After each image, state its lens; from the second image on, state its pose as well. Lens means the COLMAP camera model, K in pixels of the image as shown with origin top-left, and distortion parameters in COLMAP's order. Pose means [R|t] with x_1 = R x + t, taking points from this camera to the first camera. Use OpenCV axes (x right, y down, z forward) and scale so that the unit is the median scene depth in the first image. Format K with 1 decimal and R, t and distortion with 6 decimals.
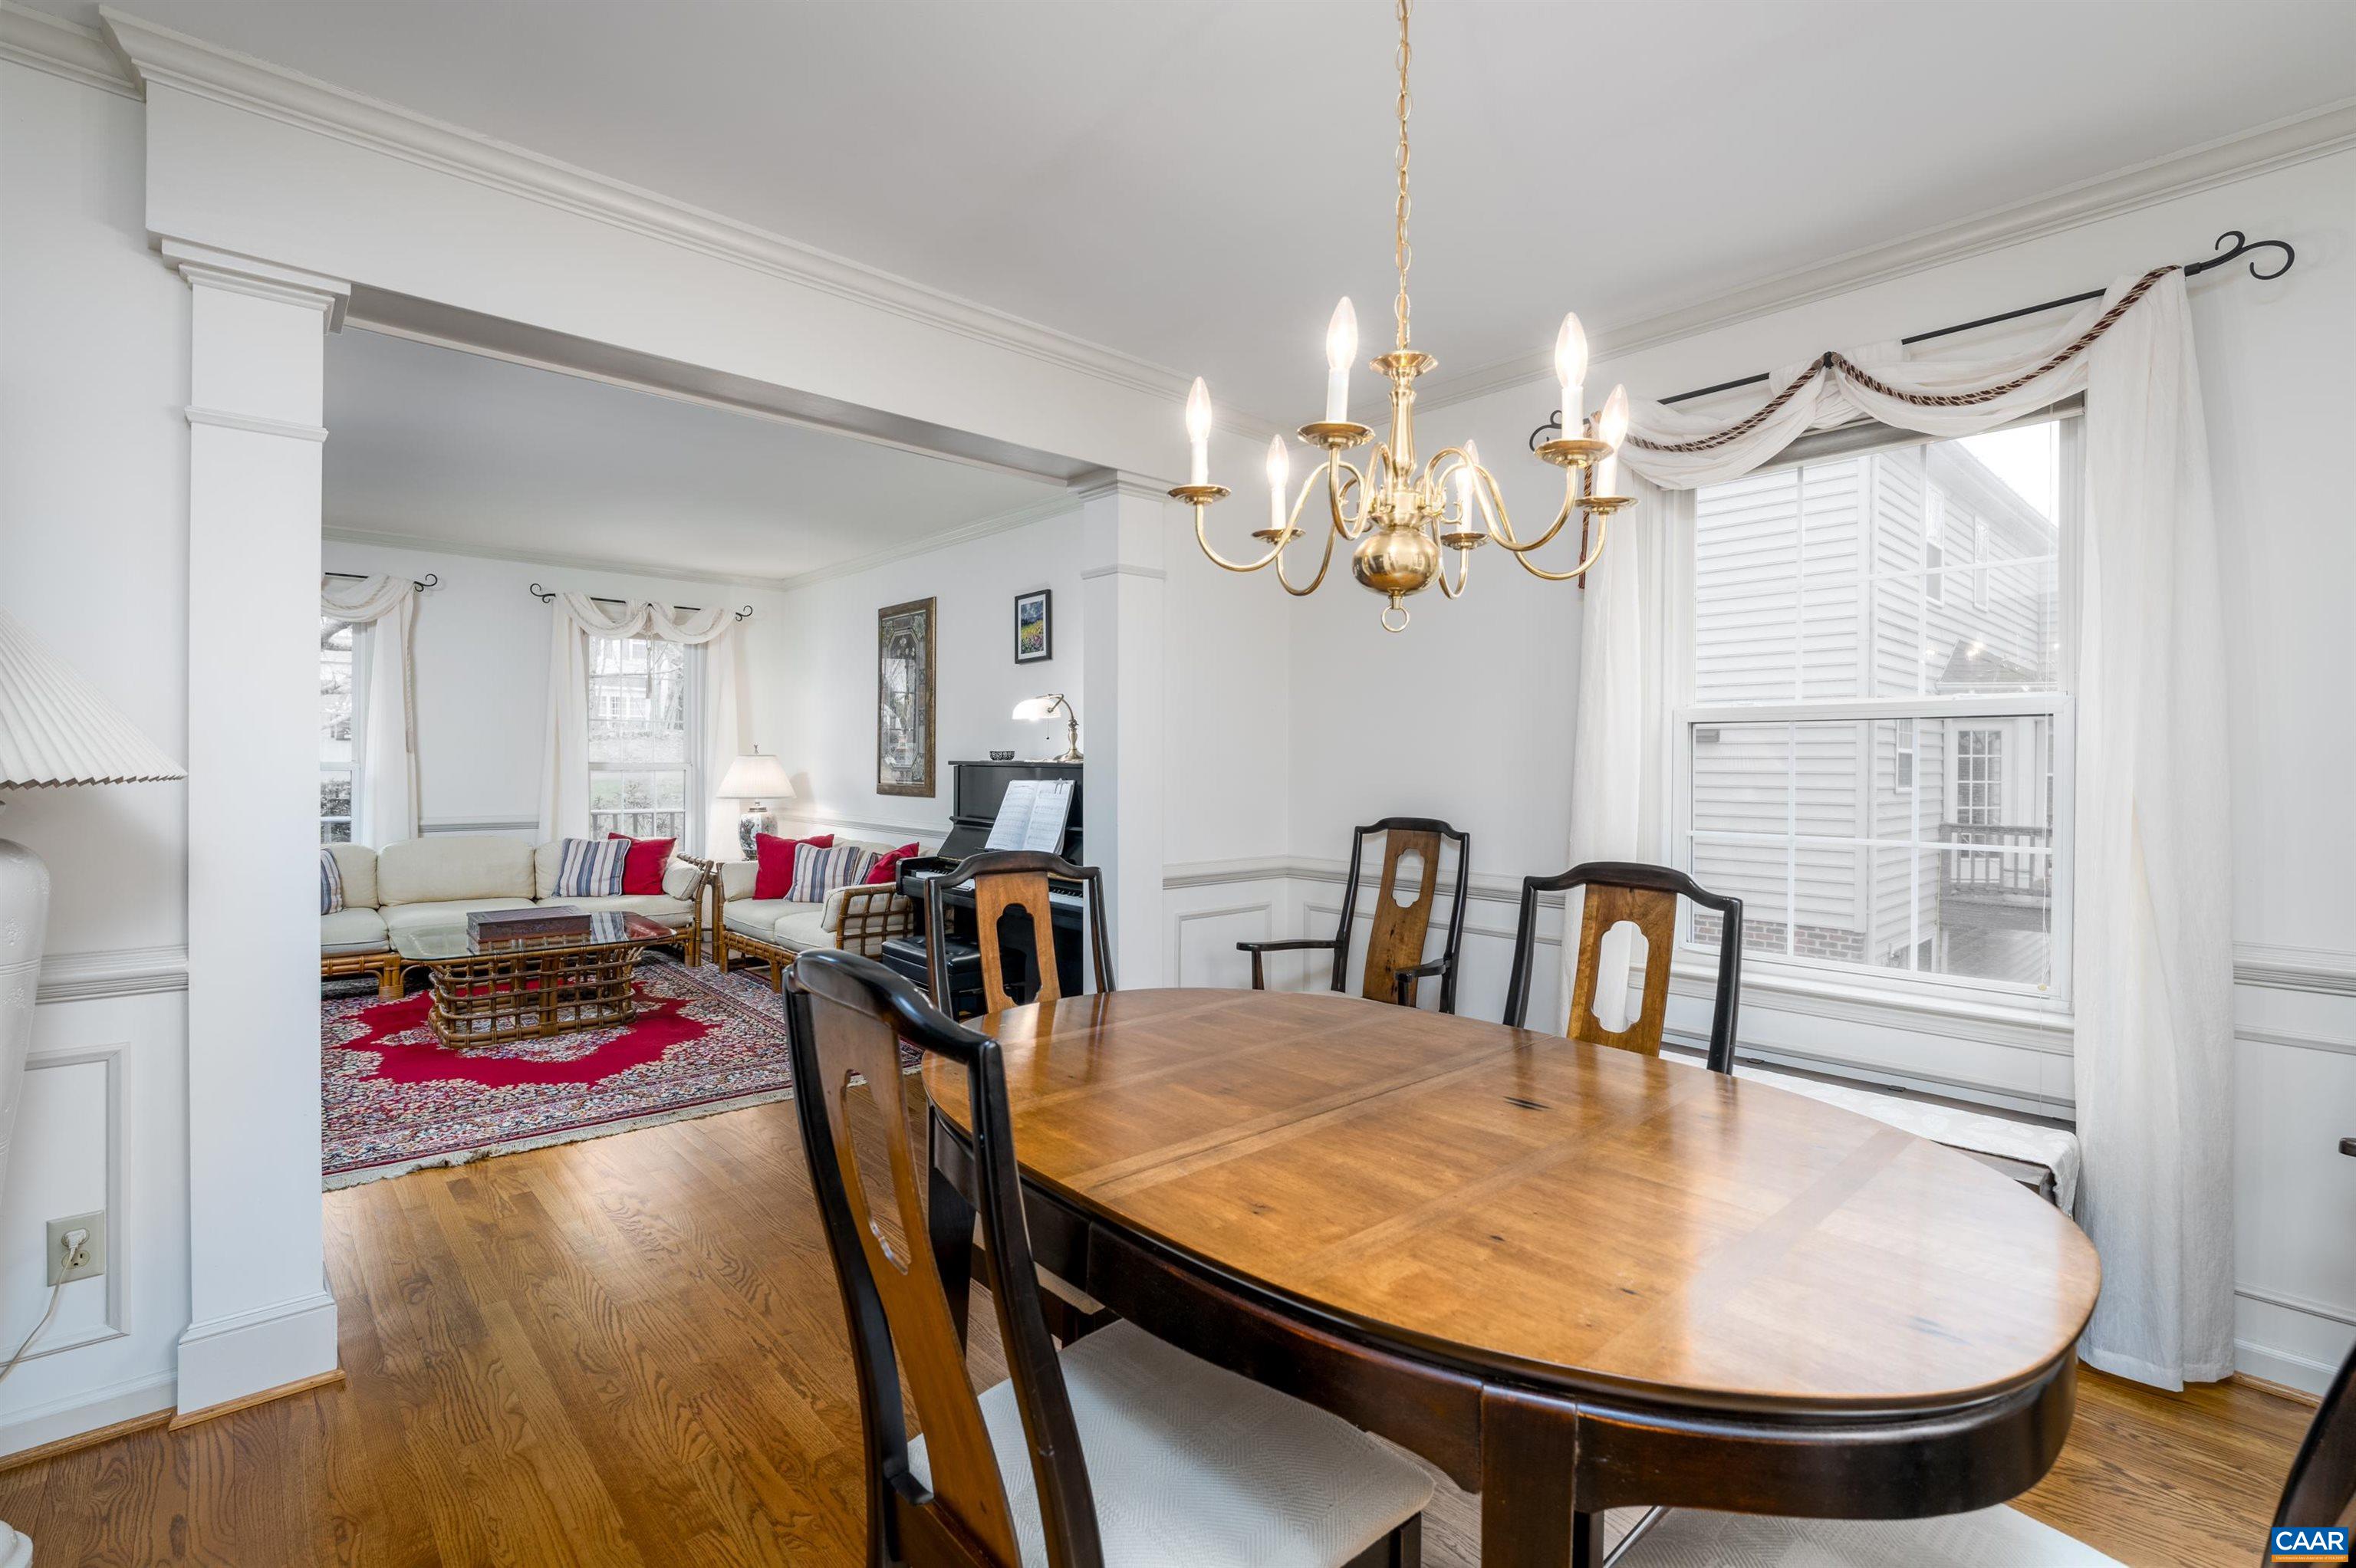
lens RADIAL K [[1047.4, 0, 1178.0], [0, 1047.4, 784.0], [0, 0, 1]] dist [0.001016, 0.000141]
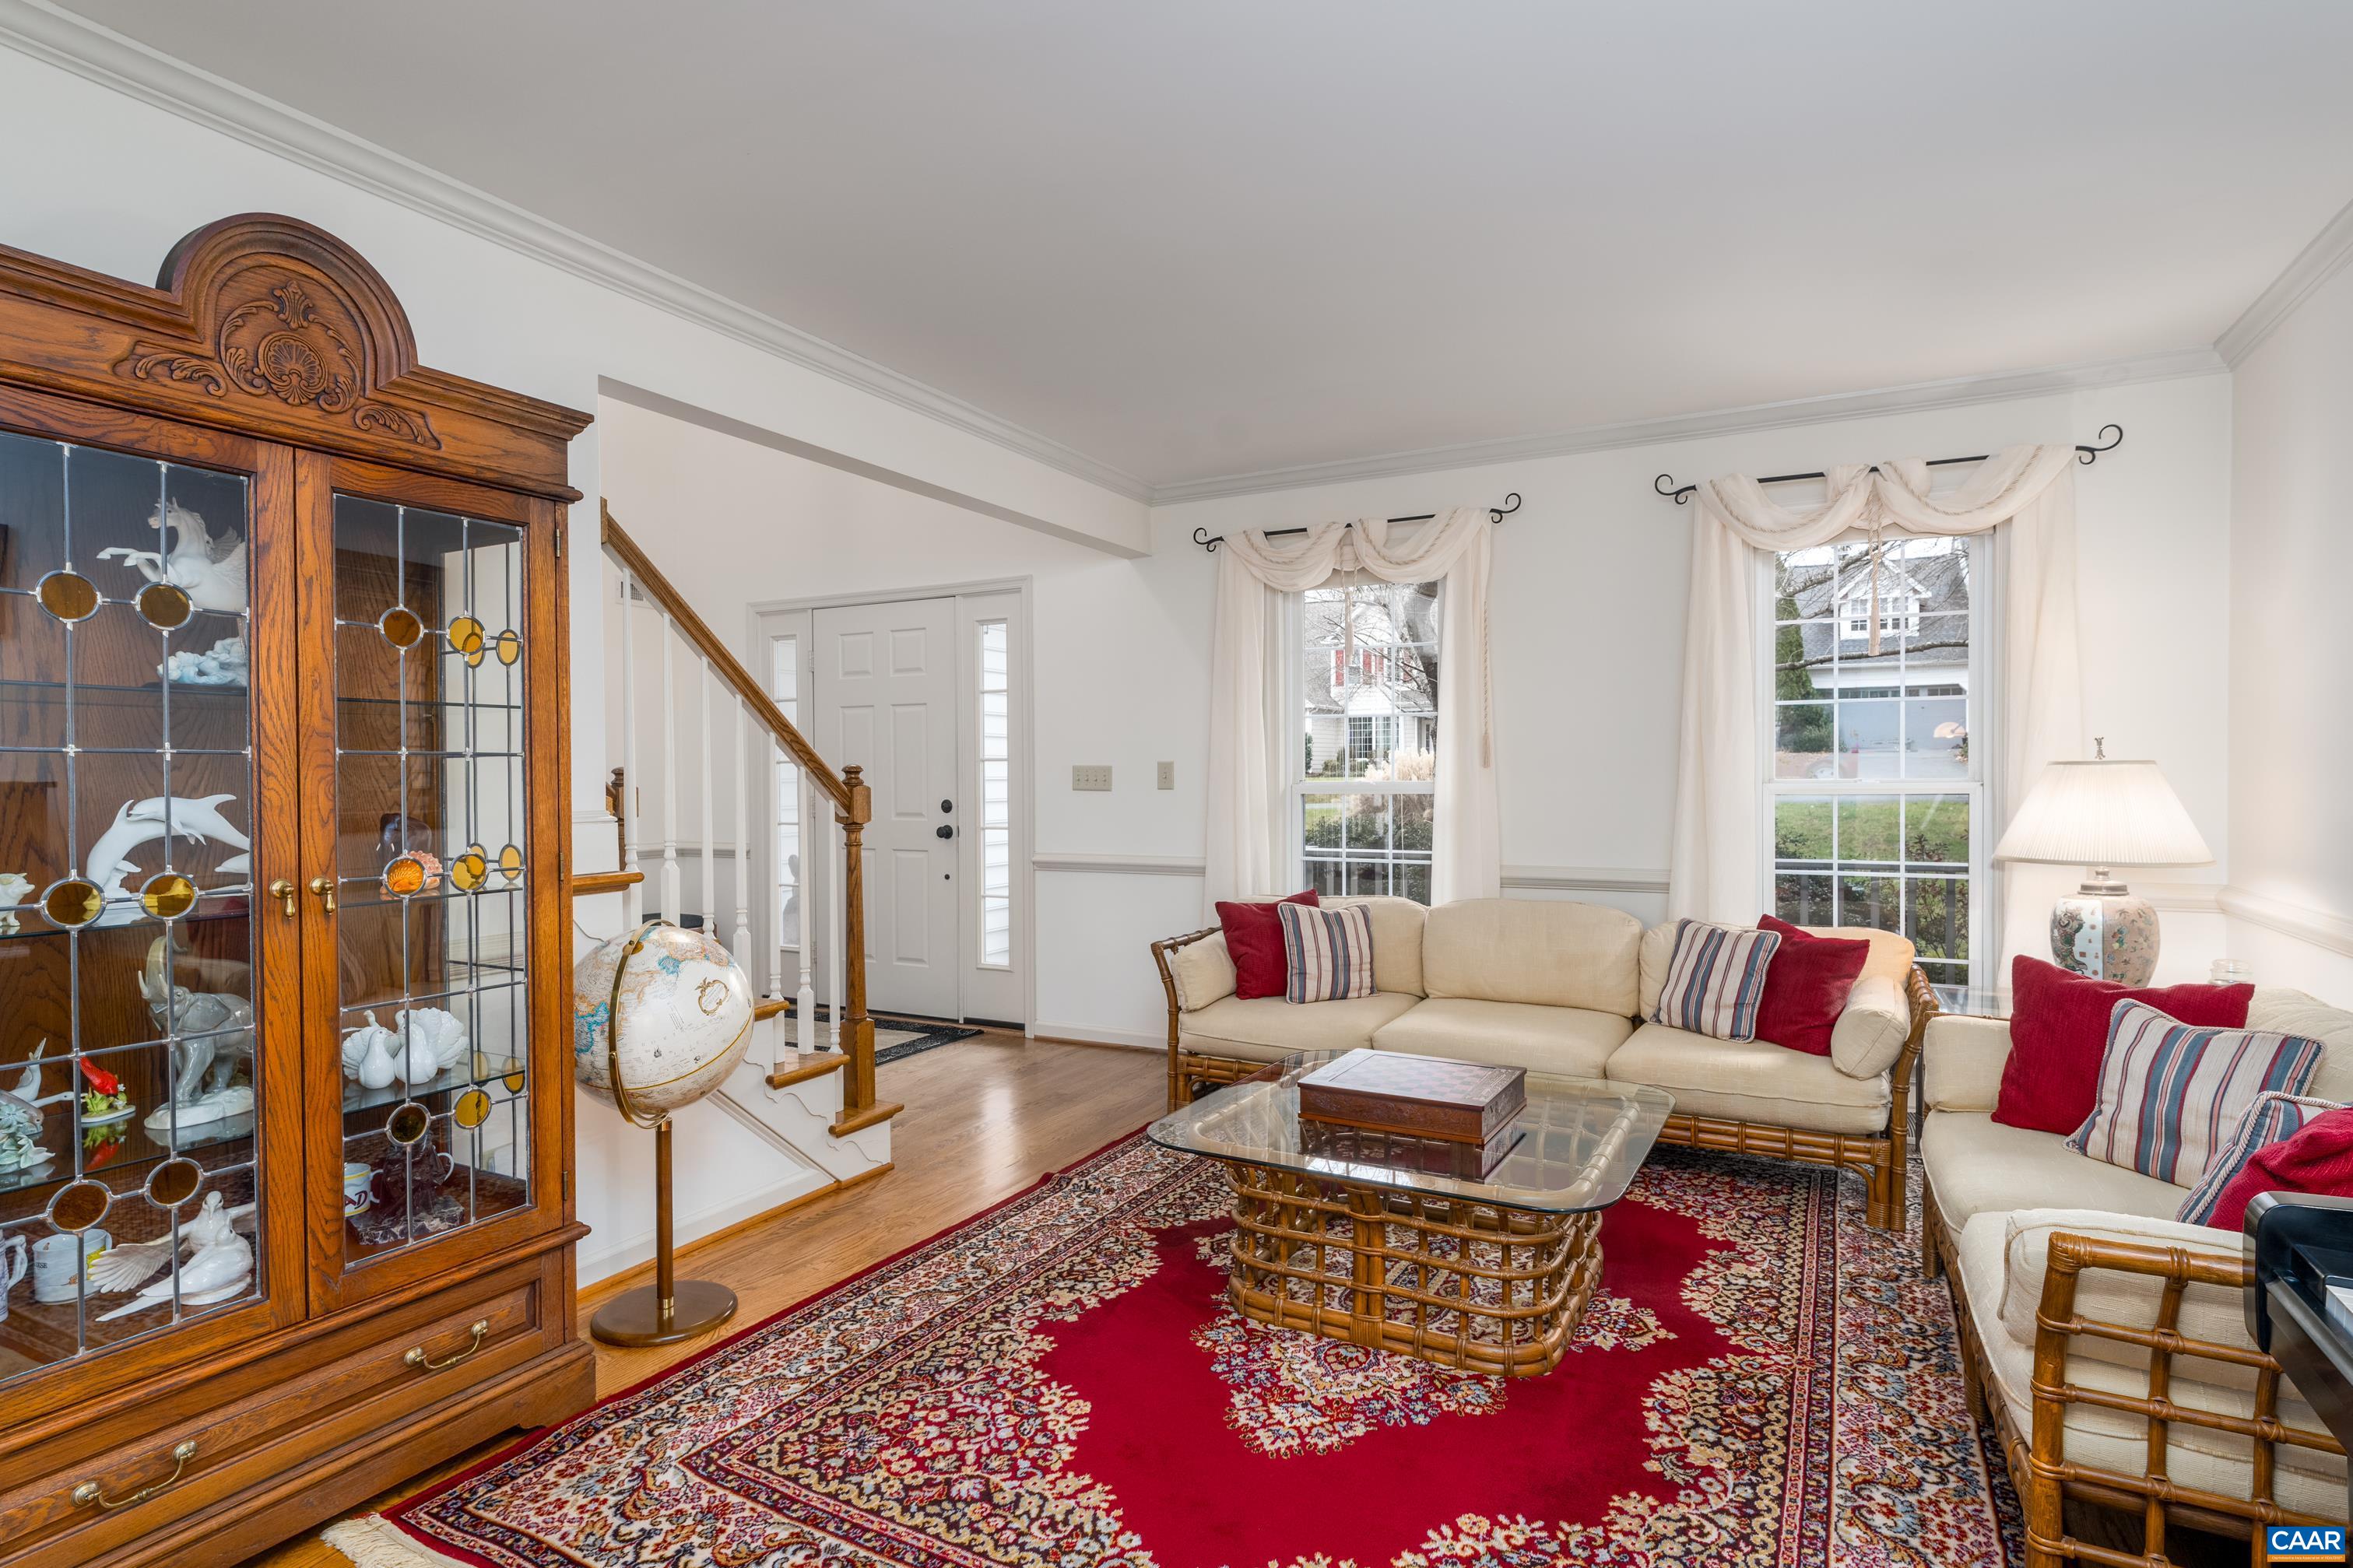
lens RADIAL K [[1211.7, 0, 1176.5], [0, 1211.7, 784.0], [0, 0, 1]] dist [-0.003363, -0.000494]
pose [[0.341541, 0.000883, -0.939866, -0.075011], [-0.014654, 0.999883, -0.004386, -0.012548], [0.939753, 0.015271, 0.341514, 0.540607]]
